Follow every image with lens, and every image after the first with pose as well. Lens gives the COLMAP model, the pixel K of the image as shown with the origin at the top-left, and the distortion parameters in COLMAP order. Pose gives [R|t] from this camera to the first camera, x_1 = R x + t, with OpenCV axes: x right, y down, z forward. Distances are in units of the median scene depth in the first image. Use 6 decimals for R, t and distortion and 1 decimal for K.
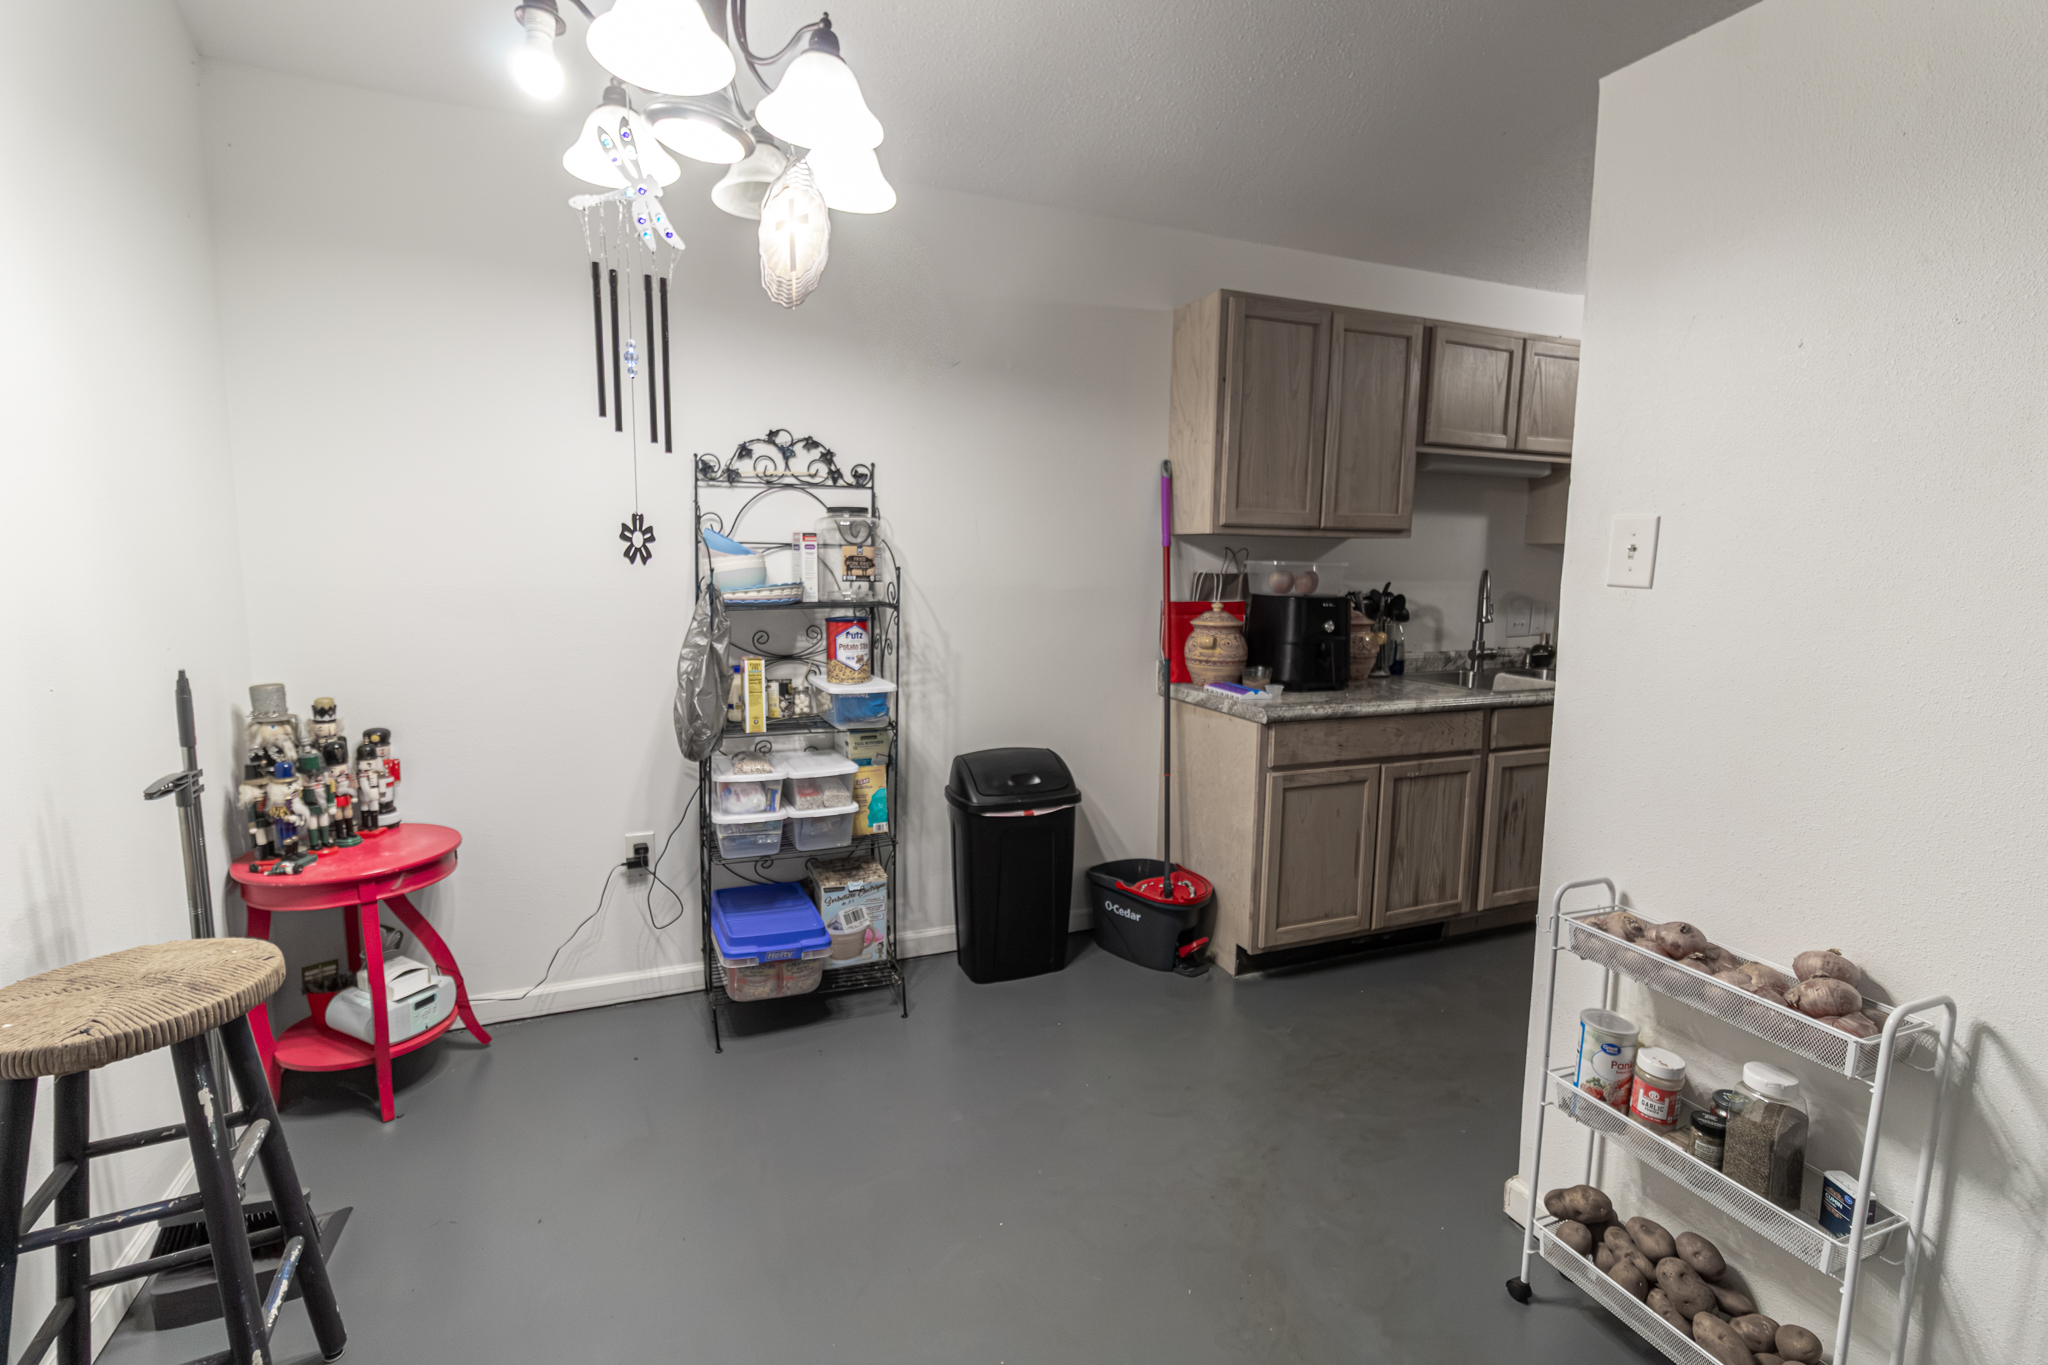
lens RADIAL K [[947.3, 0, 1026.7], [0, 947.3, 663.3], [0, 0, 1]] dist [-0.002290, 0.001713]
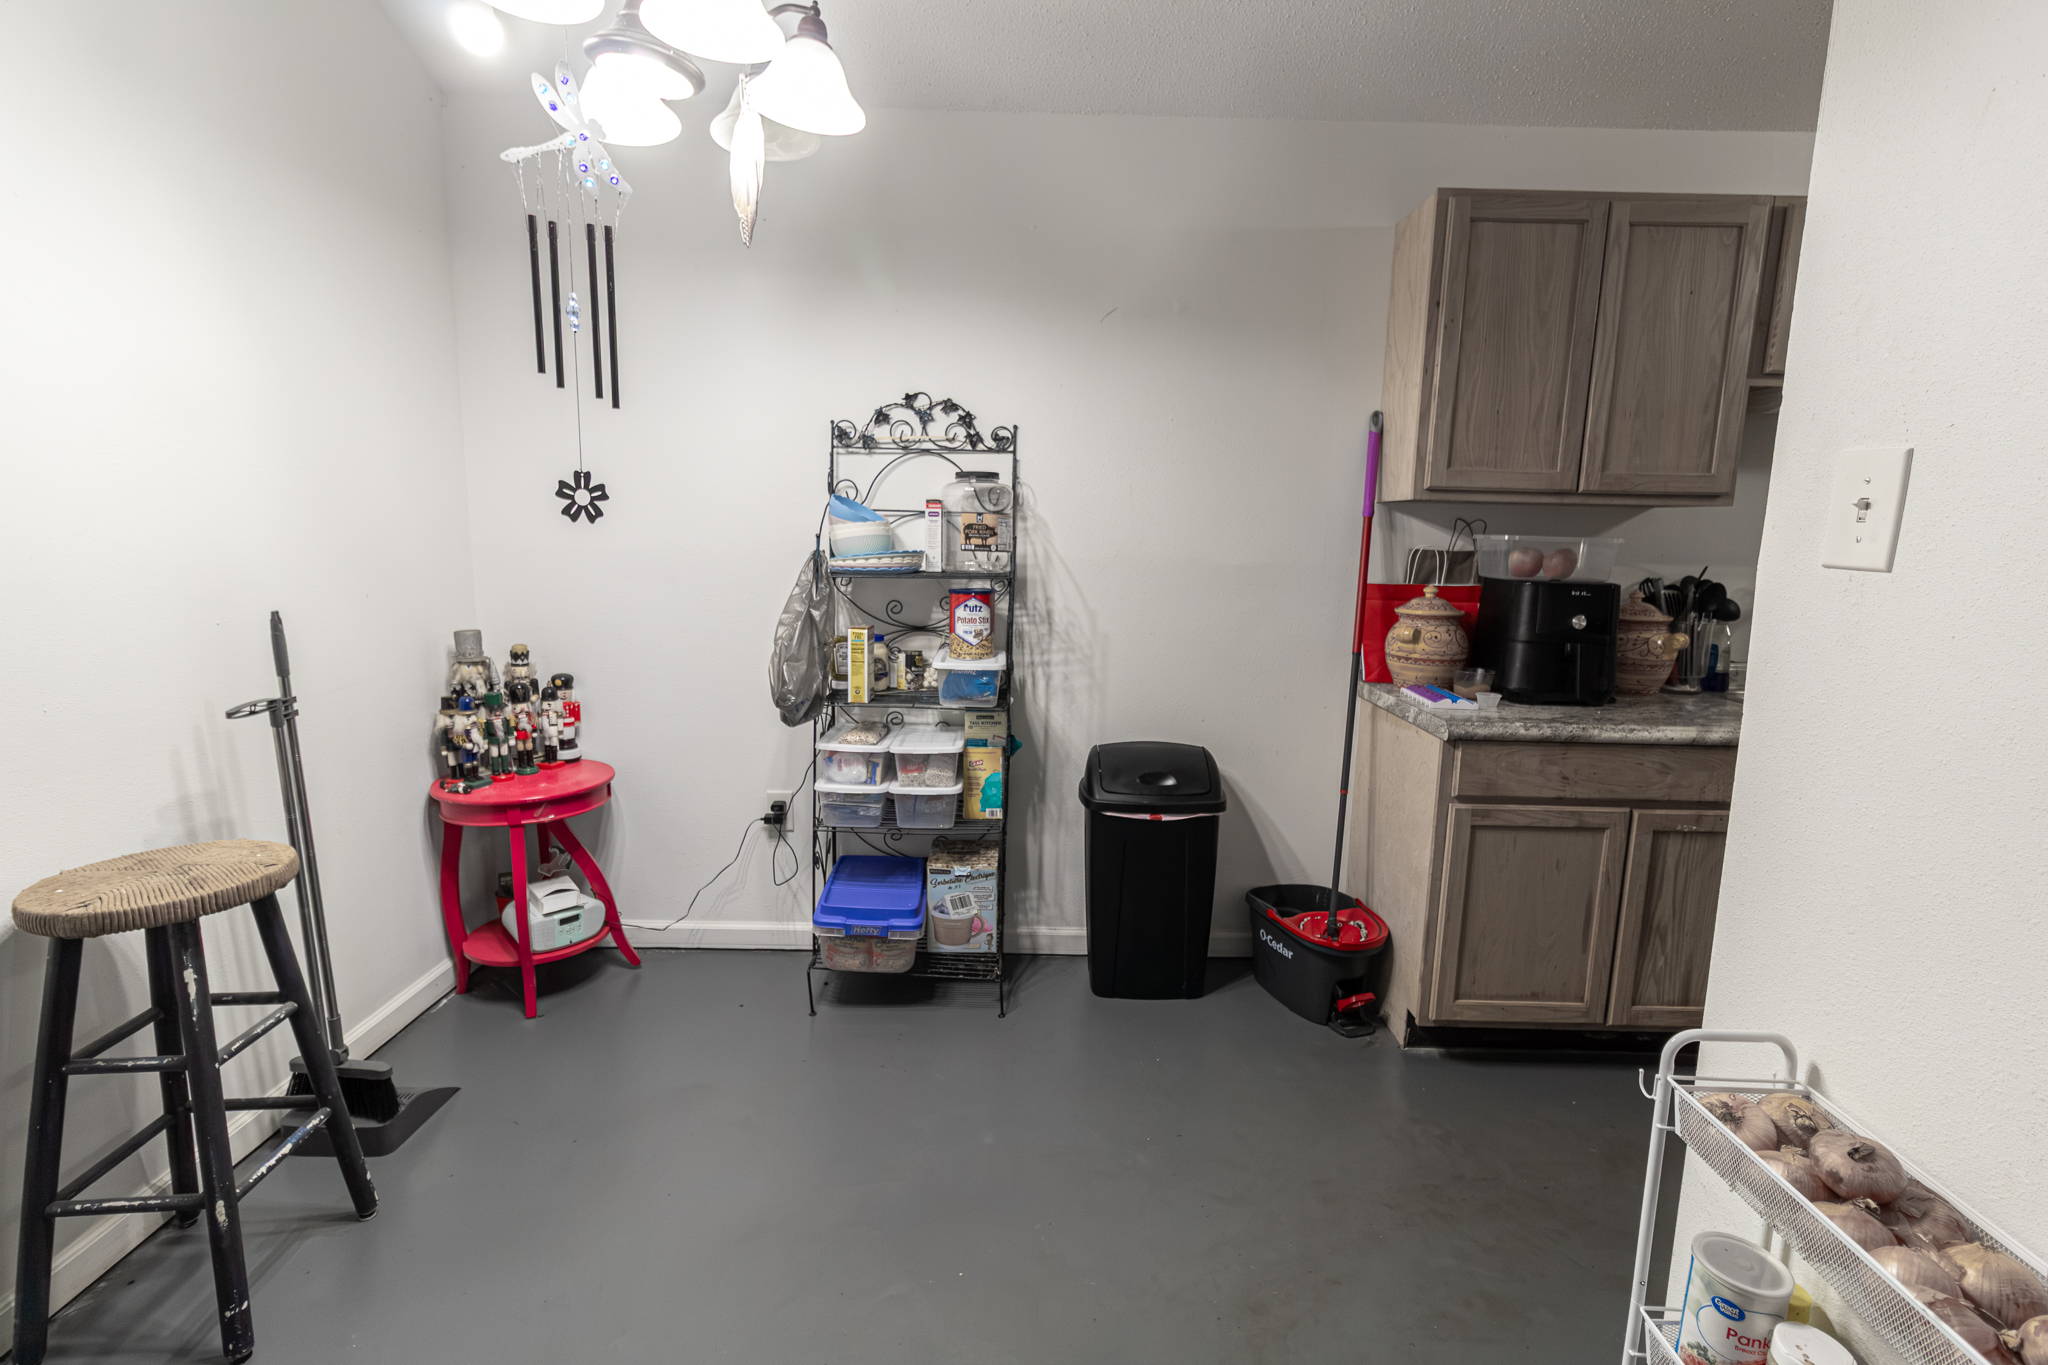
lens RADIAL K [[947.3, 0, 1027.6], [0, 947.3, 669.0], [0, 0, 1]] dist [-0.002290, 0.001713]
pose [[0.924256, 0.062281, -0.376658, 0.218729], [-0.052056, 0.997948, 0.037278, -0.006965], [0.378207, -0.014847, 0.925602, 0.139066]]
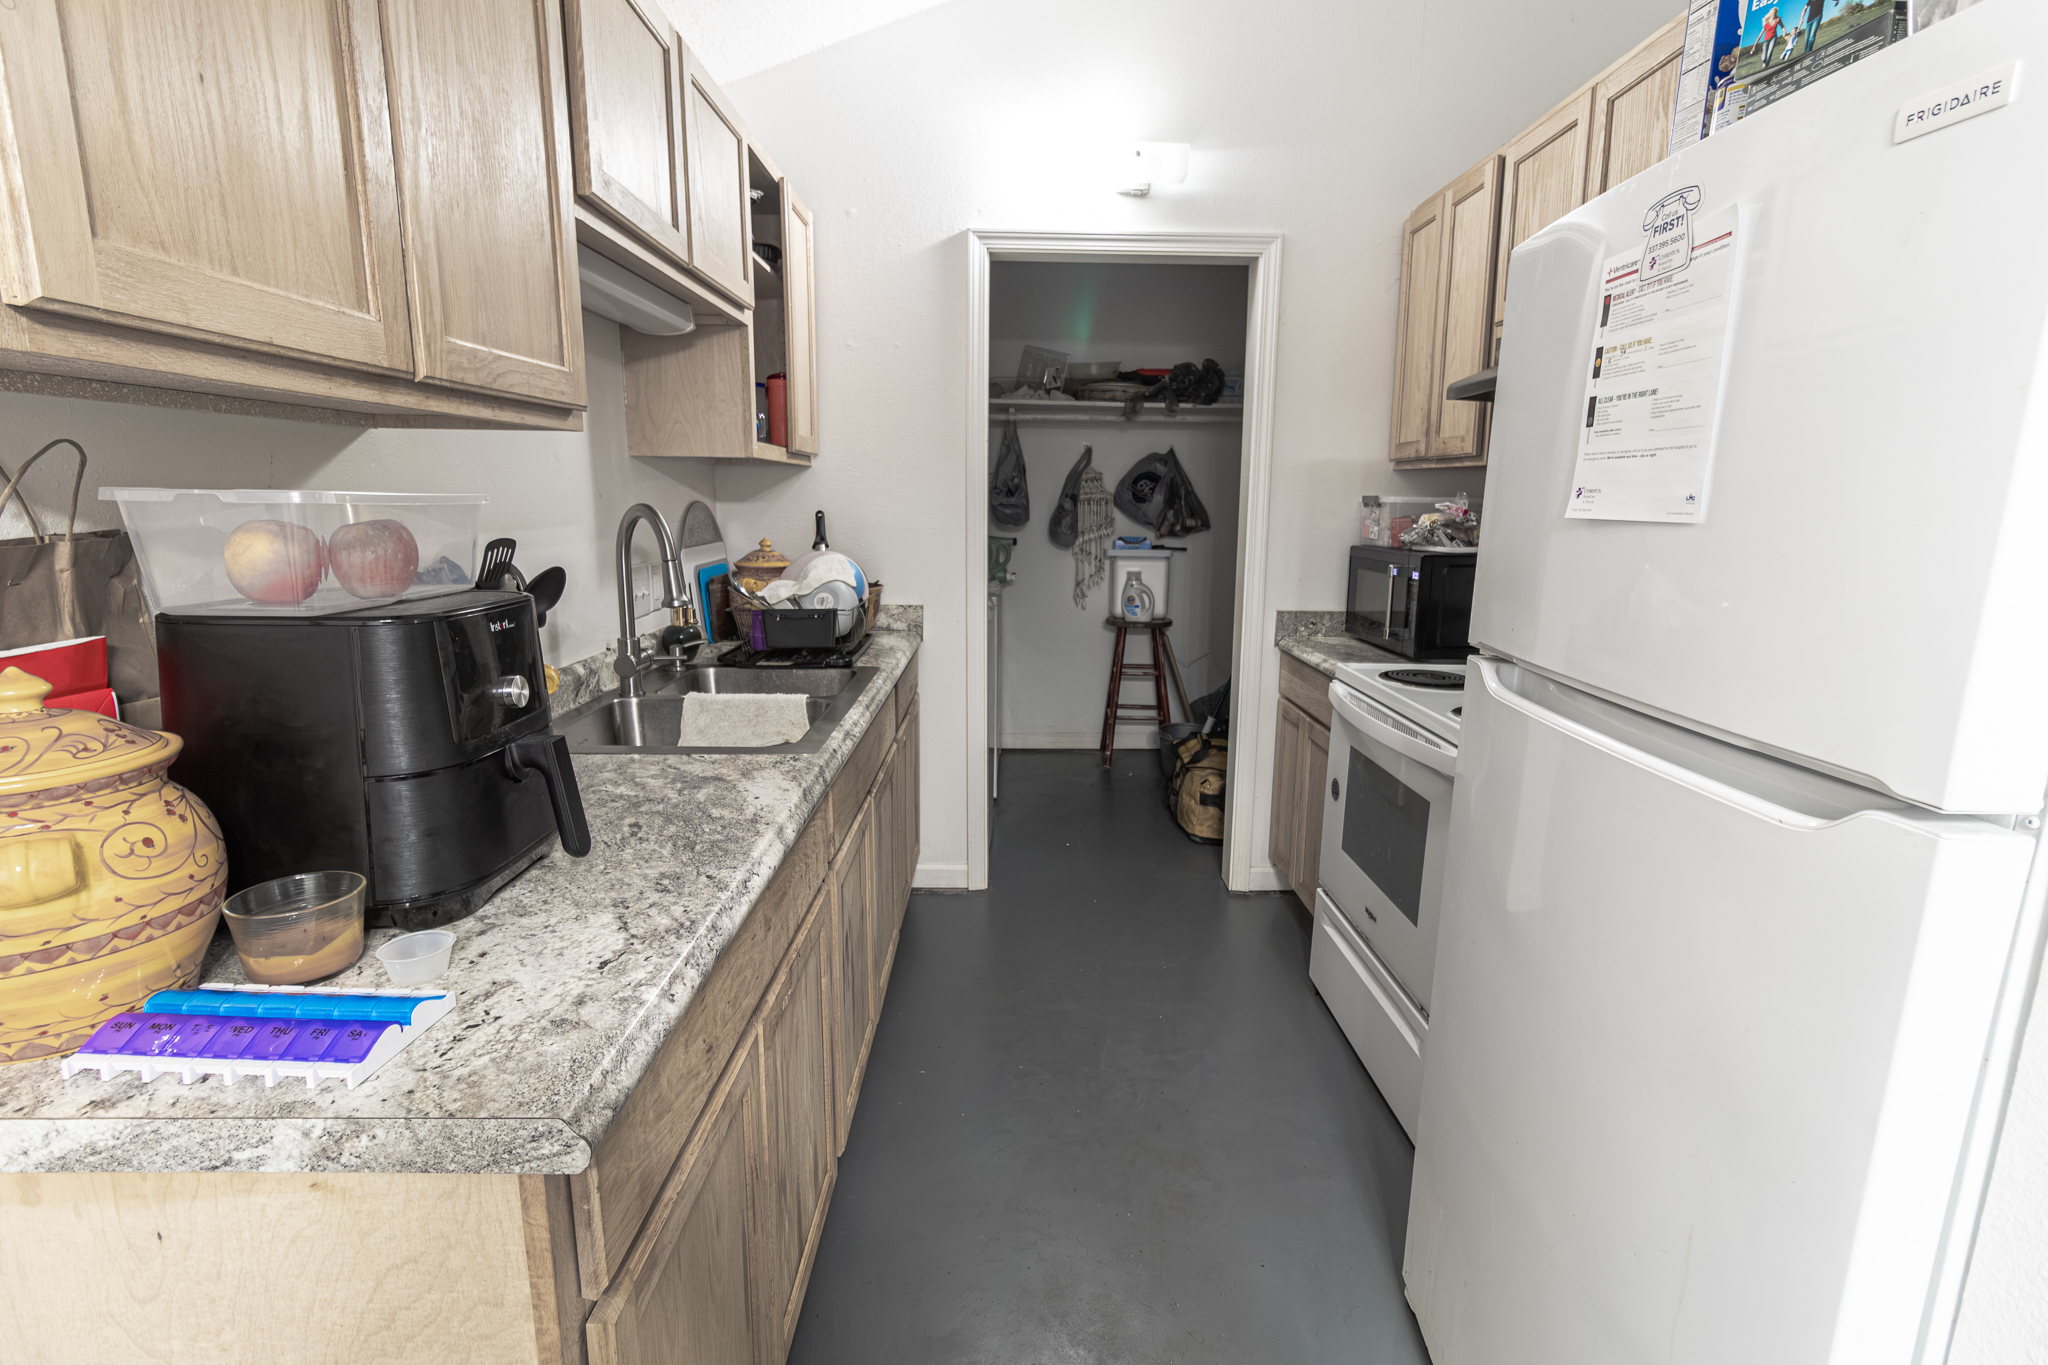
lens RADIAL K [[947.3, 0, 1036.3], [0, 947.3, 677.0], [0, 0, 1]] dist [-0.002290, 0.001713]
pose [[0.367833, -0.185195, 0.911264, 0.096440], [0.103472, 0.982033, 0.157810, -0.084805], [-0.924117, 0.036243, 0.380386, 0.781737]]
